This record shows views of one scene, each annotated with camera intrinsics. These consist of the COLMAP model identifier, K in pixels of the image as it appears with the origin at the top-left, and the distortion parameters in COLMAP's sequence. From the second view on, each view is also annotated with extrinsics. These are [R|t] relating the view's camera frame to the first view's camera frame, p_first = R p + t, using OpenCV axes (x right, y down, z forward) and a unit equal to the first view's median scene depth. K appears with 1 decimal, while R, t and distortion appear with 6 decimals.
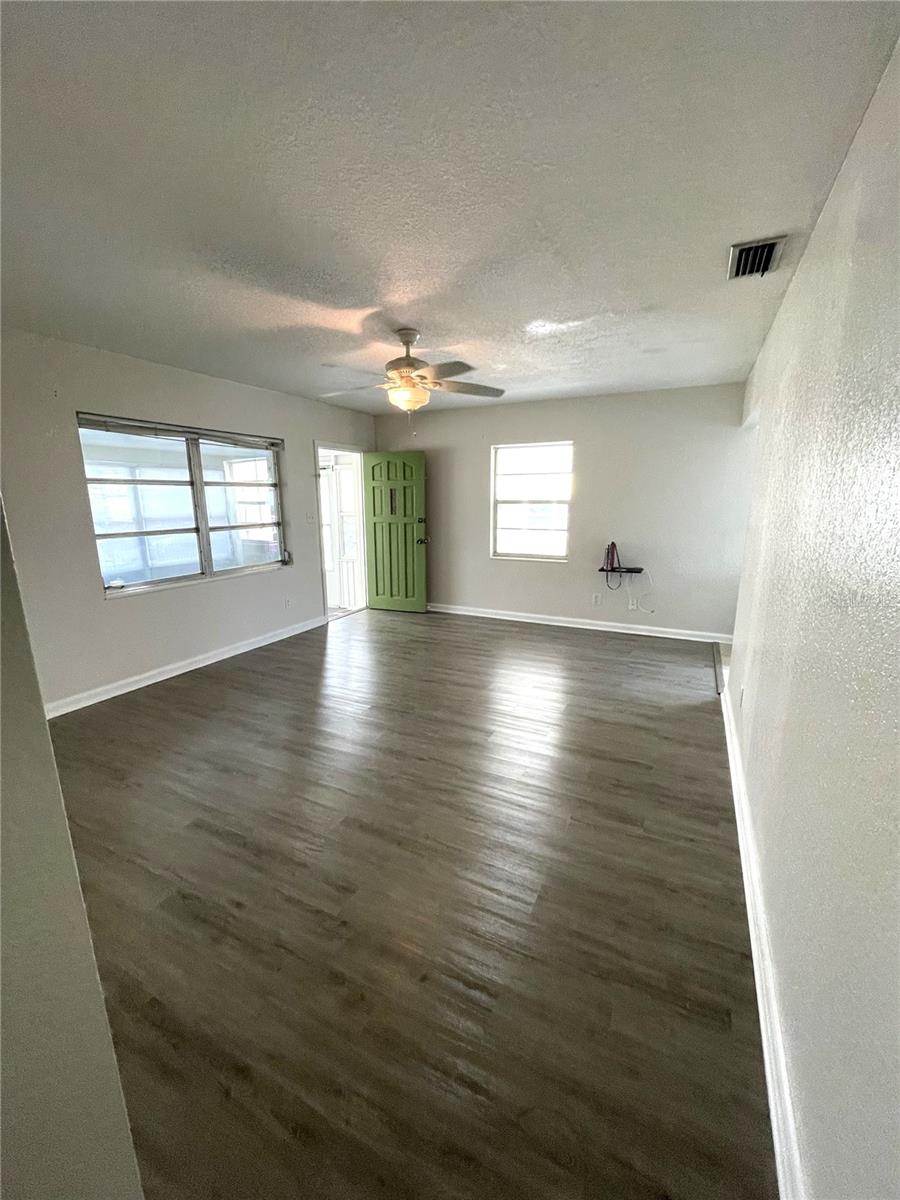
lens RADIAL K [[484.9, 0, 450.3], [0, 484.9, 604.6], [0, 0, 1]] dist [-0.002482, -0.000421]
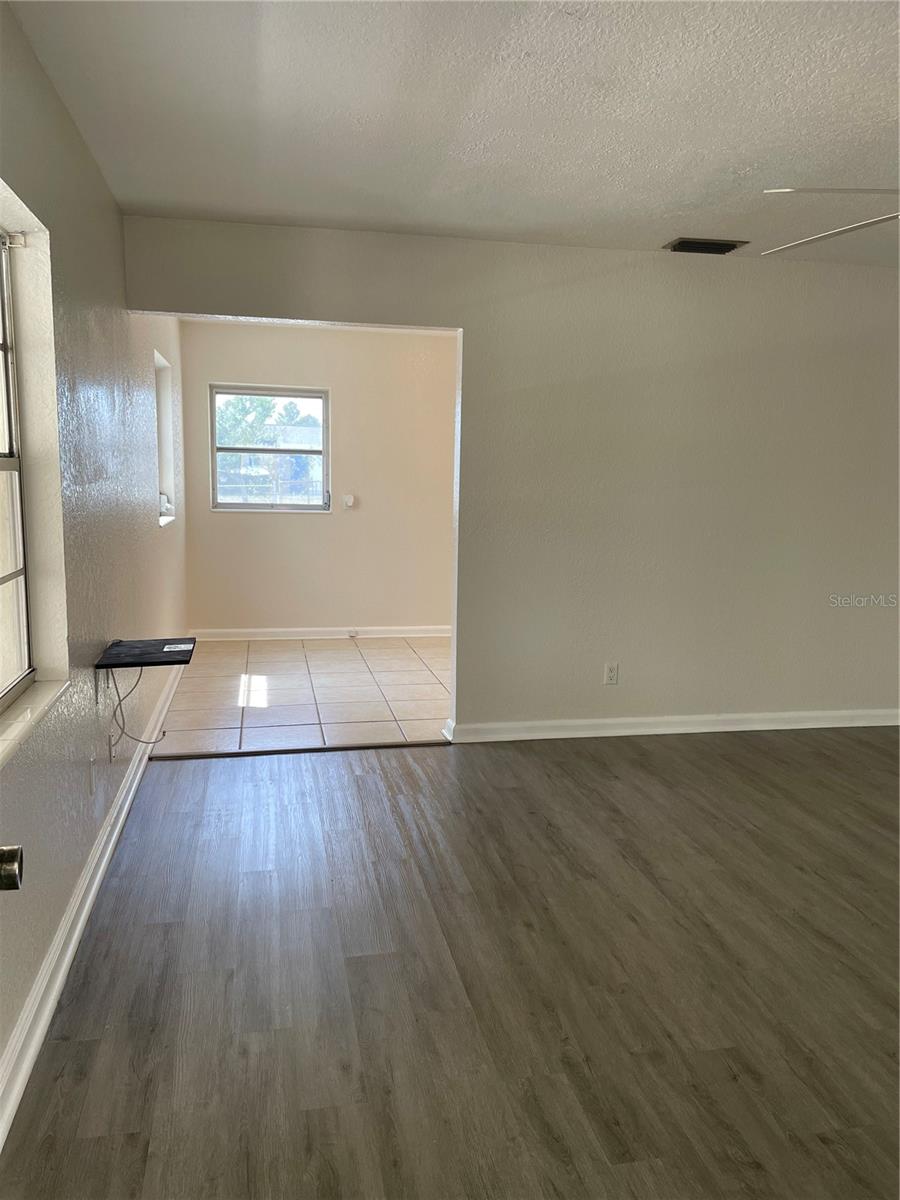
lens RADIAL K [[904.8, 0, 448.2], [0, 904.8, 602.8], [0, 0, 1]] dist [0.077669, -0.096755]
pose [[-0.618569, -0.121813, 0.776231, -0.357083], [0.149132, 0.951751, 0.268198, -0.299324], [-0.771448, 0.281660, -0.570557, 1.422357]]
